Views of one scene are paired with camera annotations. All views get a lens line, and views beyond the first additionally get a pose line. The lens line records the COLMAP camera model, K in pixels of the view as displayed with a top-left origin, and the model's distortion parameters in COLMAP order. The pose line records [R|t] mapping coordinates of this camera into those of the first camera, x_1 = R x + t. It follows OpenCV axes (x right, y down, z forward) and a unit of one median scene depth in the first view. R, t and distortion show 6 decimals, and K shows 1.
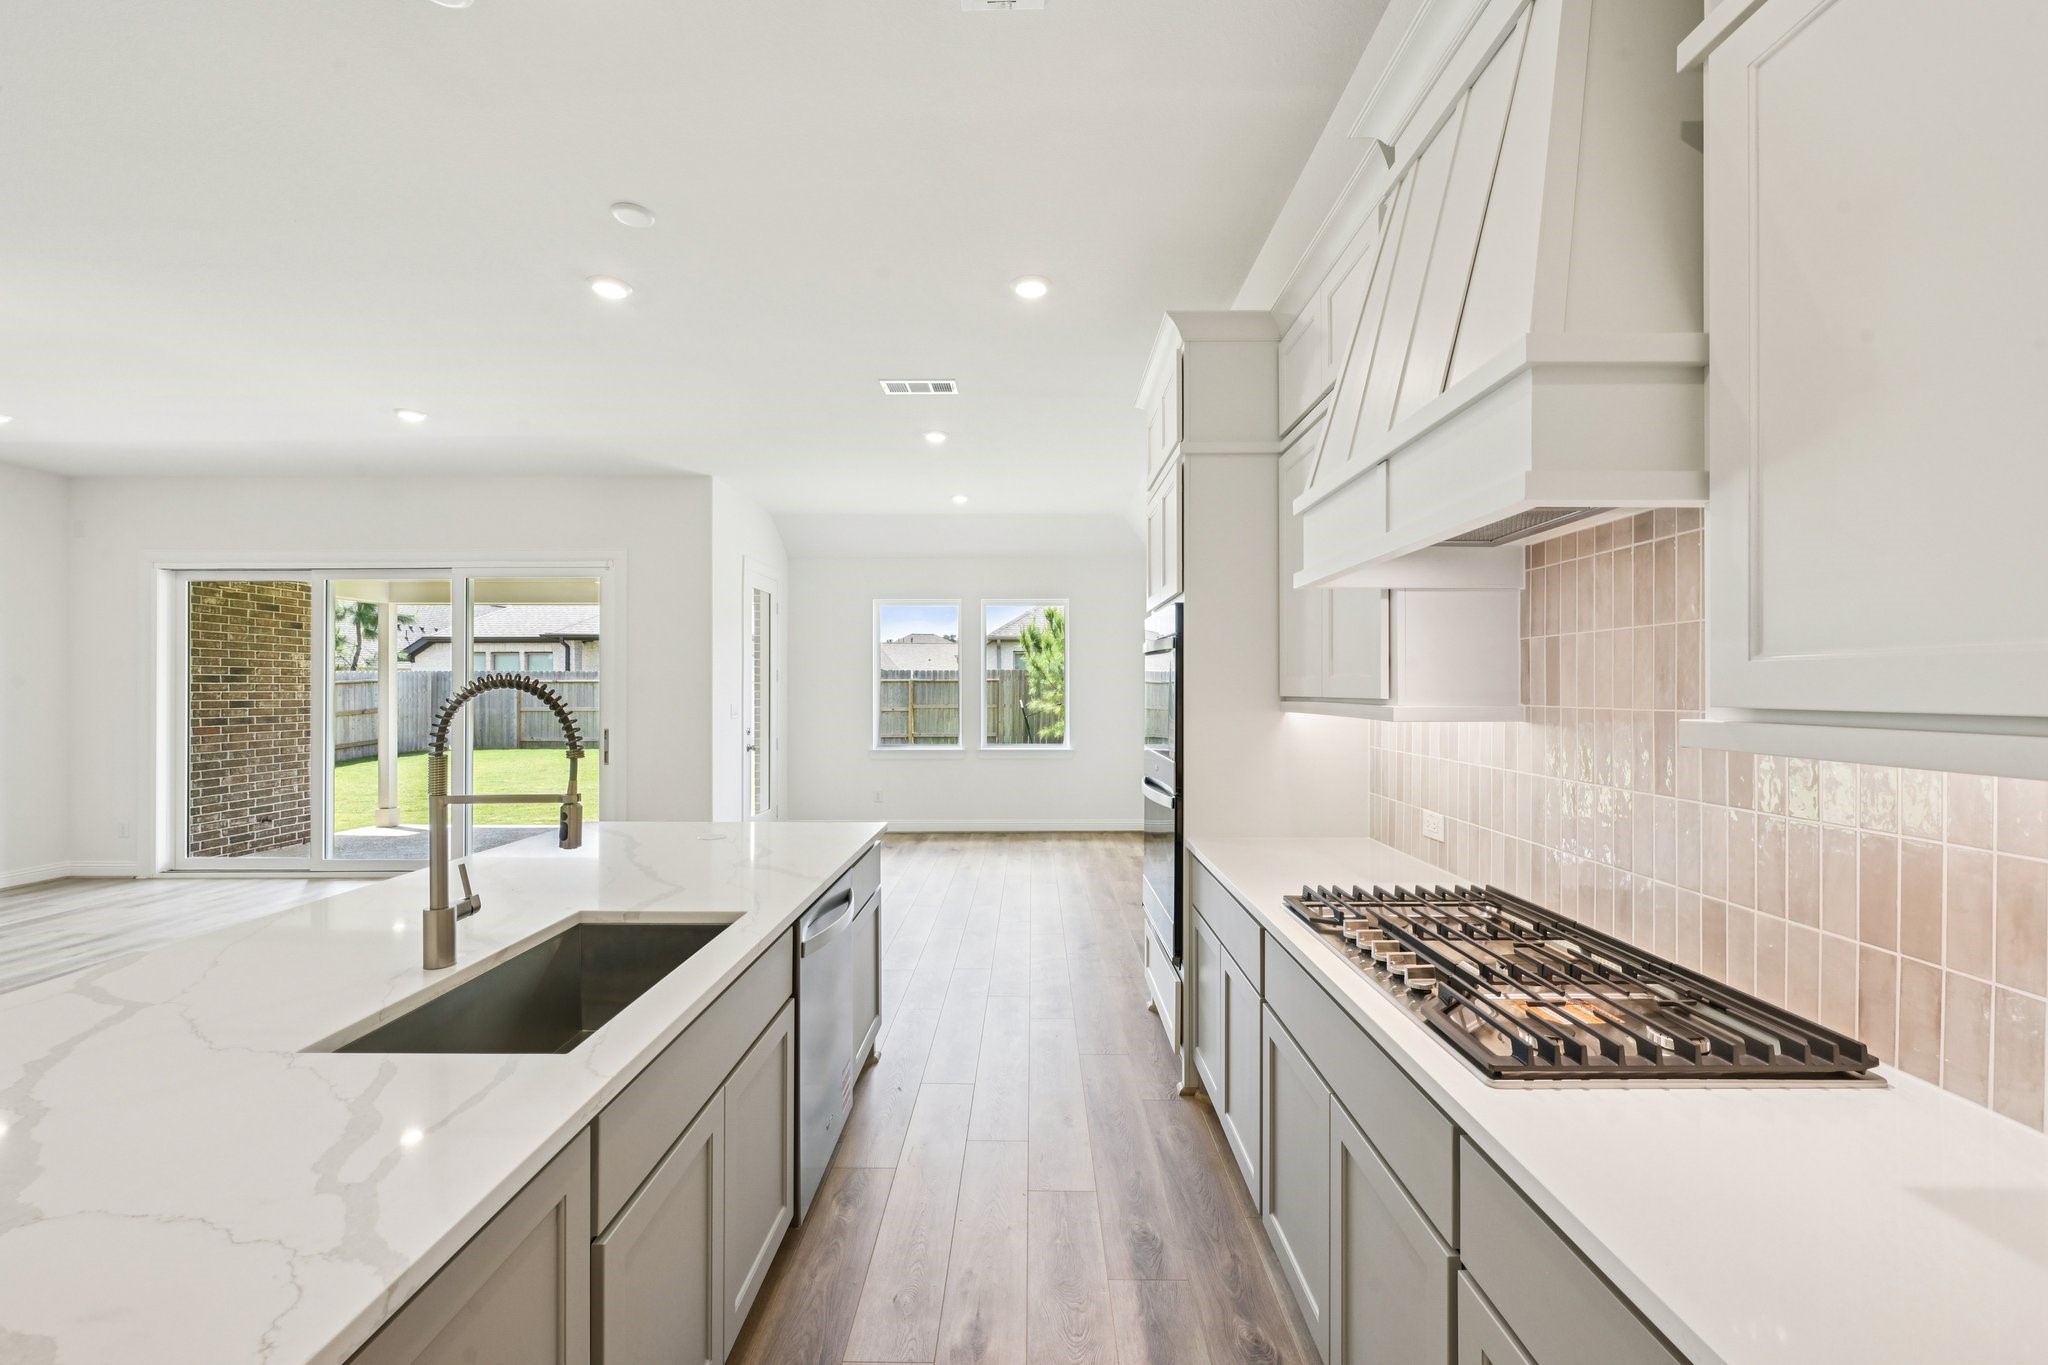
lens RADIAL K [[817.9, 0, 1025.5], [0, 817.9, 687.7], [0, 0, 1]] dist [0.002153, -0.000769]
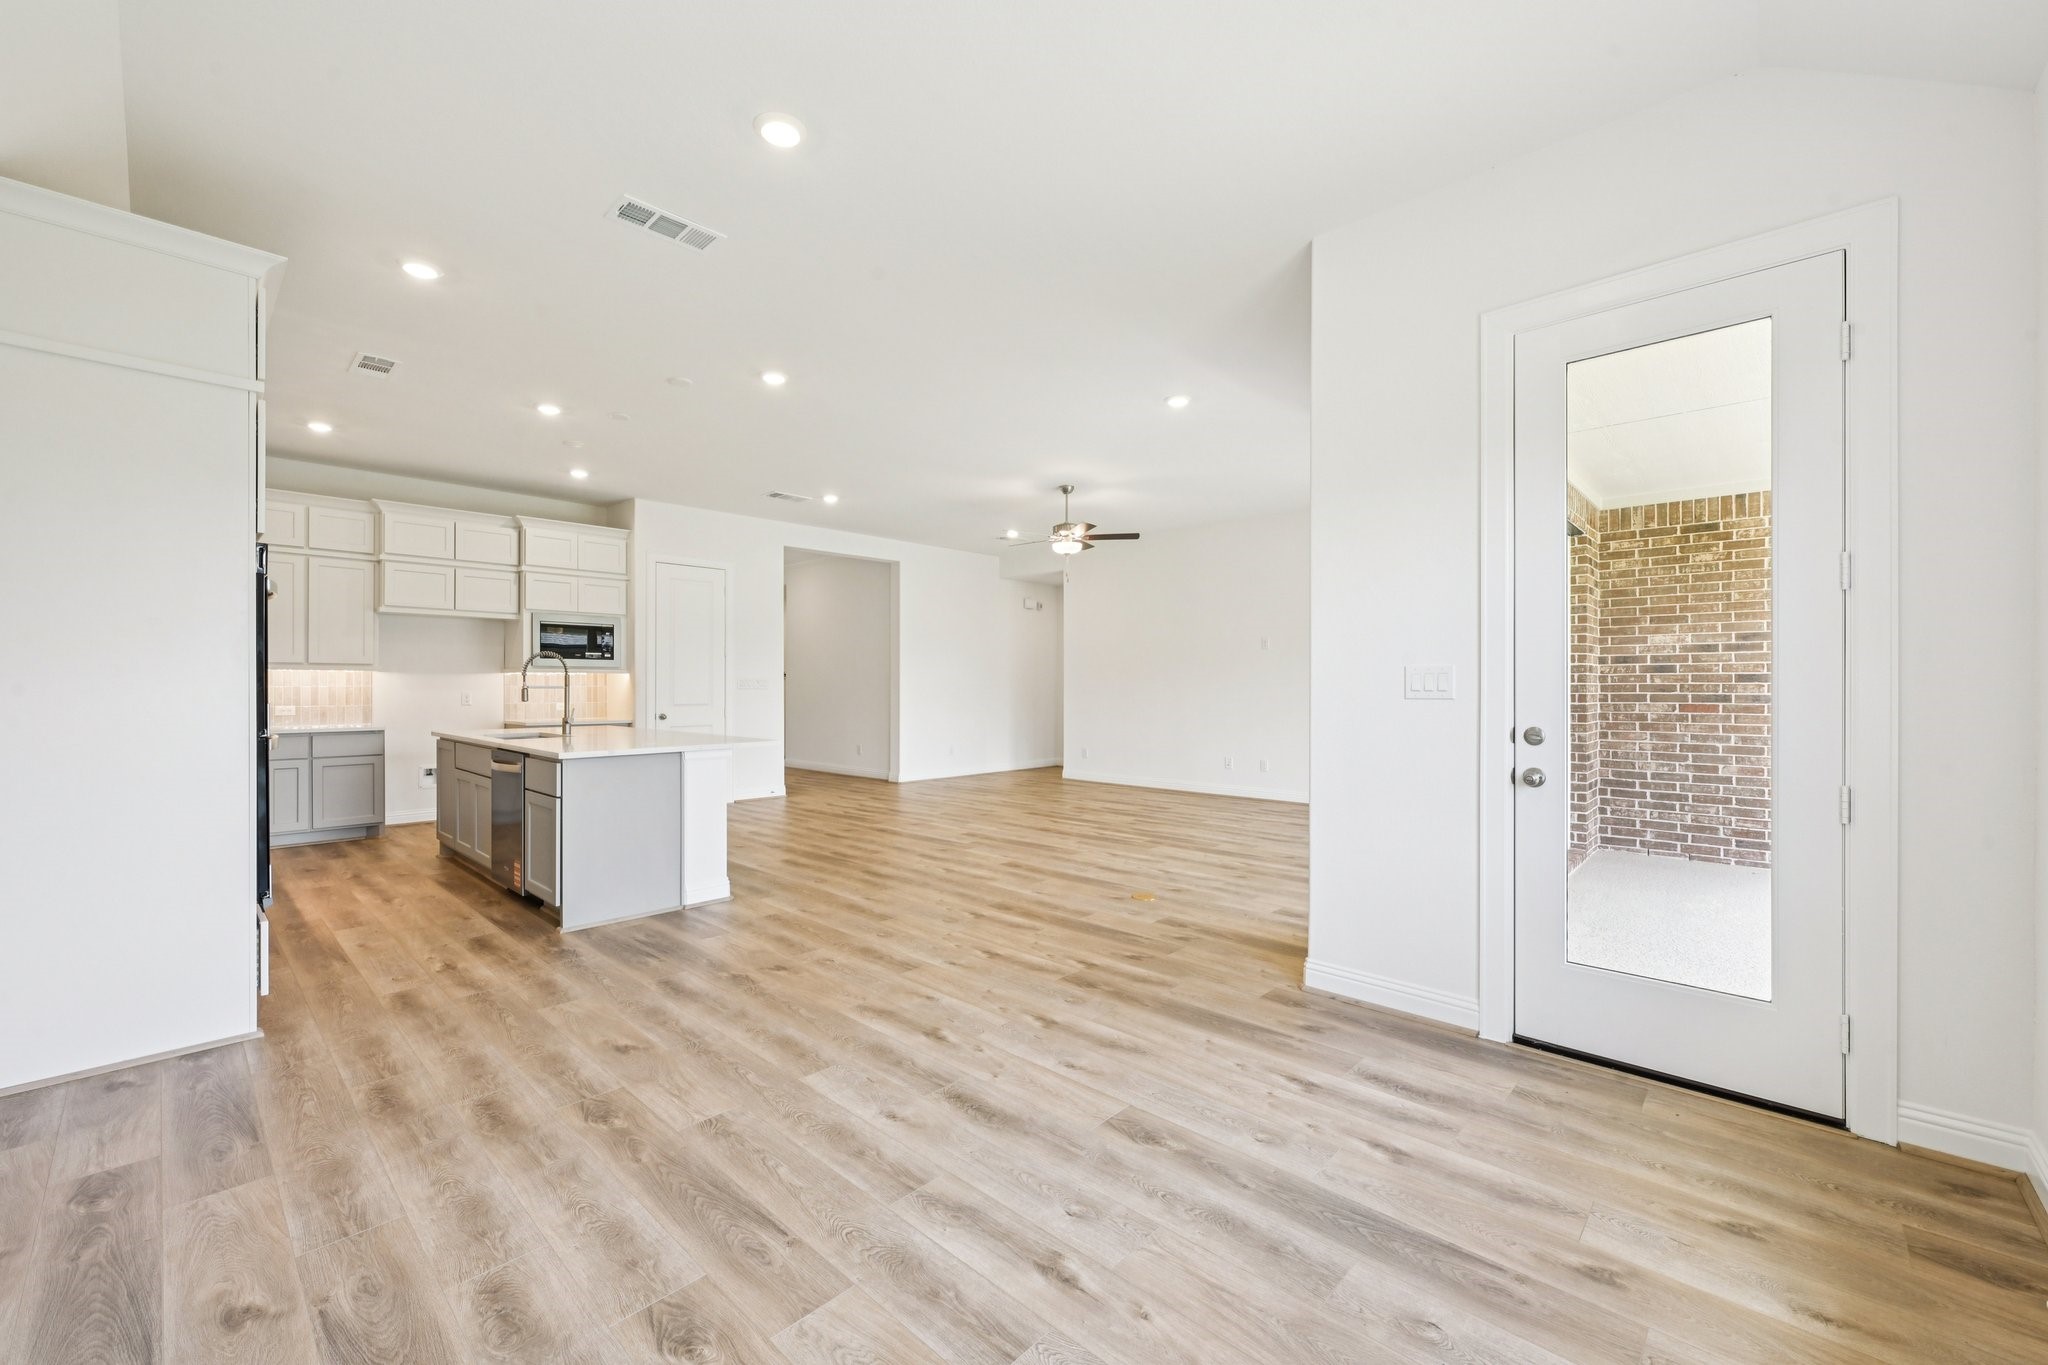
lens RADIAL K [[817.9, 0, 1028.6], [0, 817.9, 684.0], [0, 0, 1]] dist [0.002153, -0.000769]
pose [[-0.670029, 0.000092, -0.742335, 0.174800], [0.000848, 0.999999, -0.000641, 0.037127], [0.742335, -0.001059, -0.670029, 1.456258]]
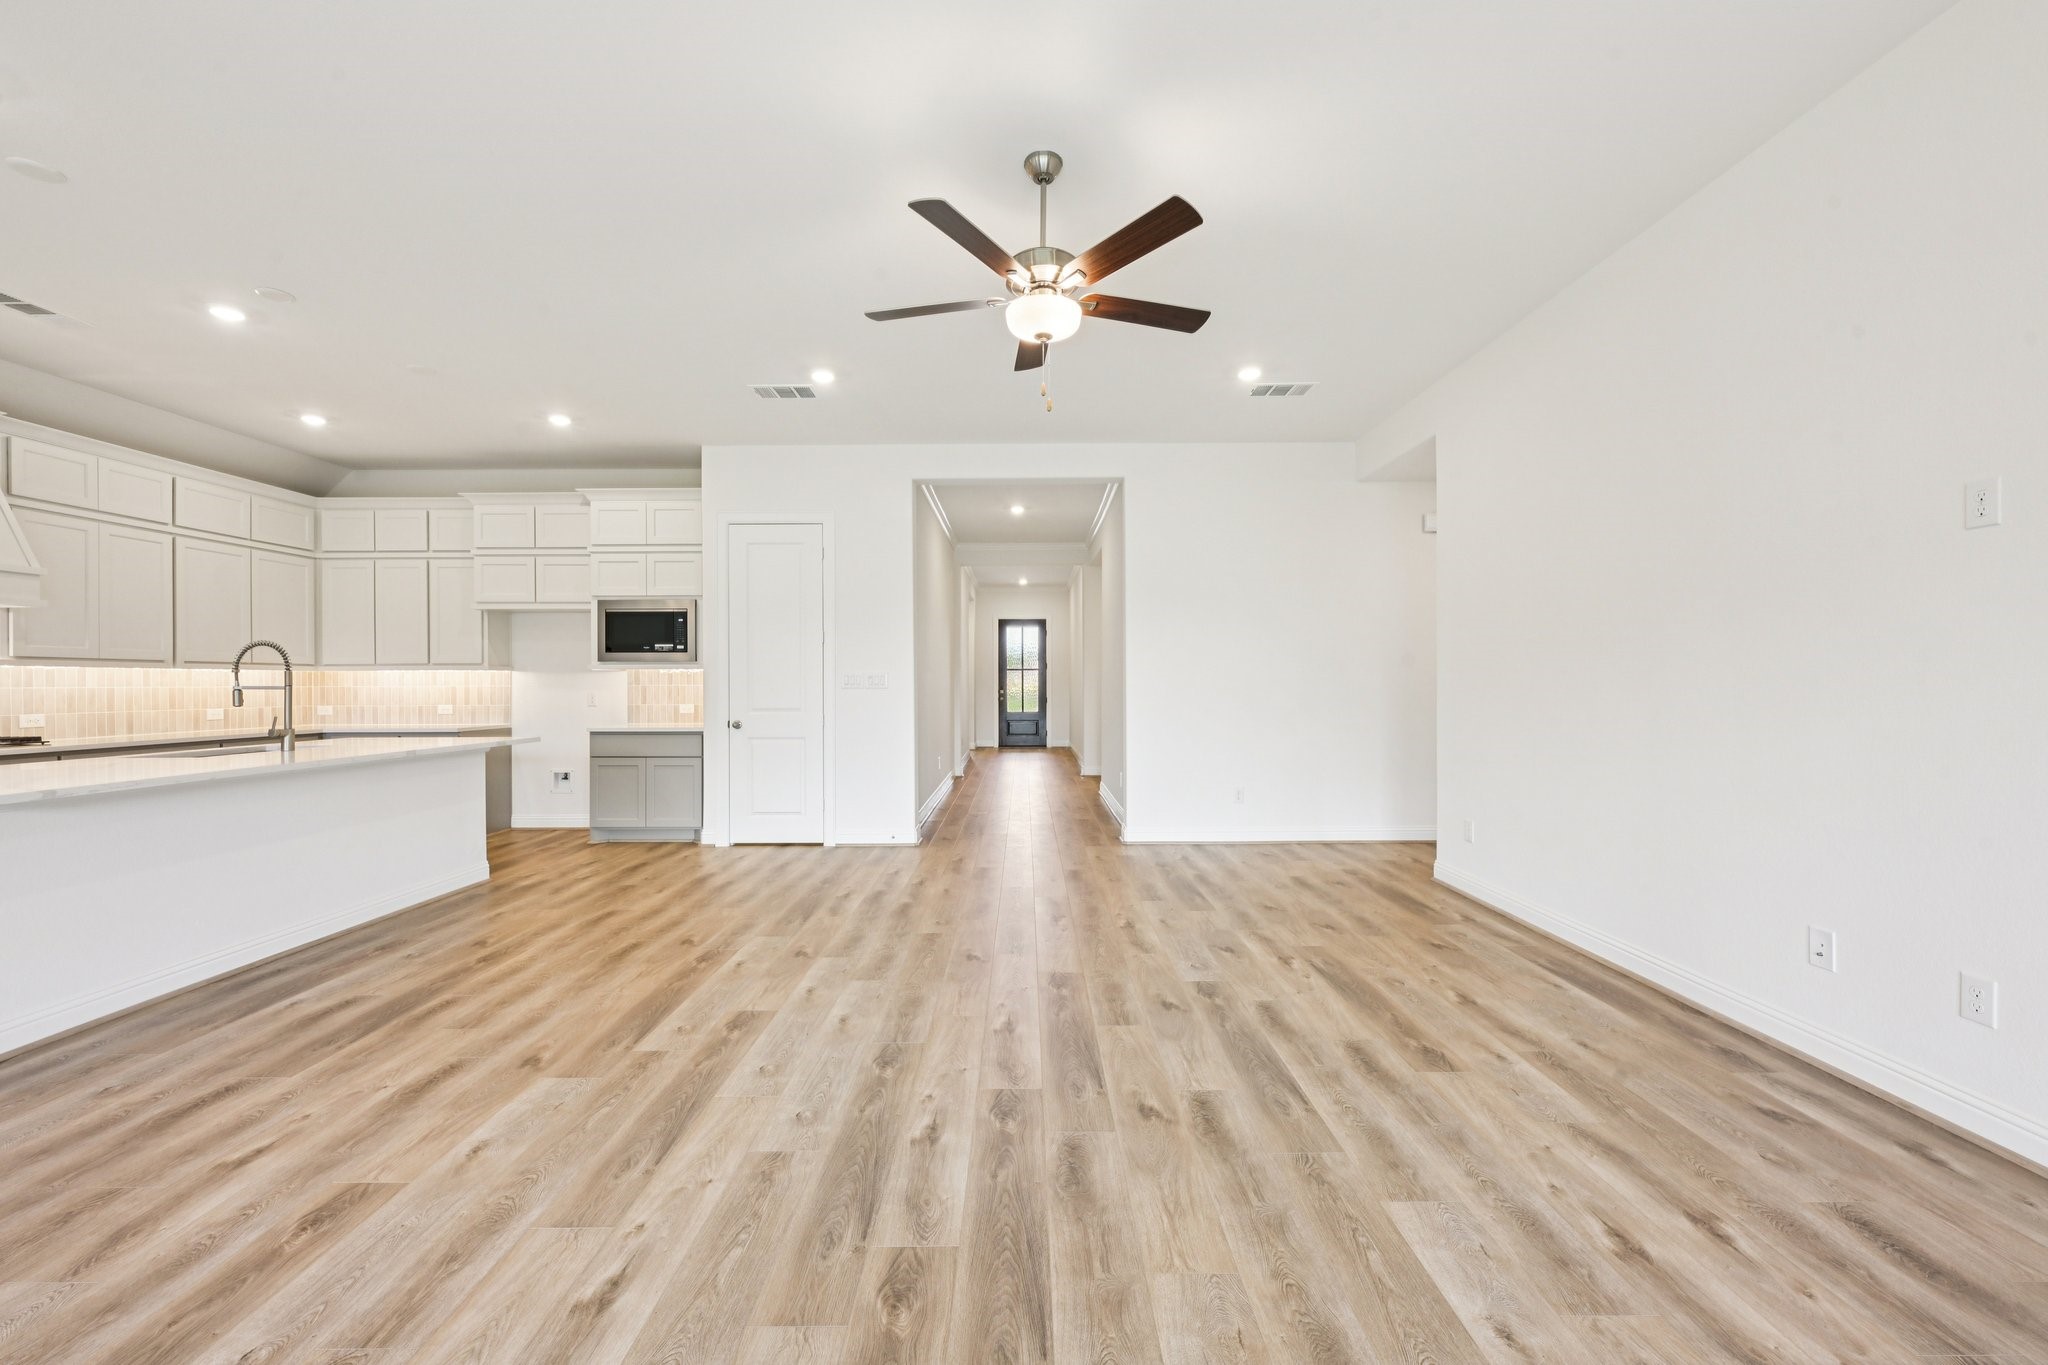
lens RADIAL K [[817.9, 0, 1033.5], [0, 817.9, 683.2], [0, 0, 1]] dist [0.002153, -0.000769]
pose [[-0.999744, 0.006522, -0.021679, -0.911230], [0.006528, 0.999979, -0.000186, 0.040591], [0.021678, -0.000327, -0.999765, 1.098086]]
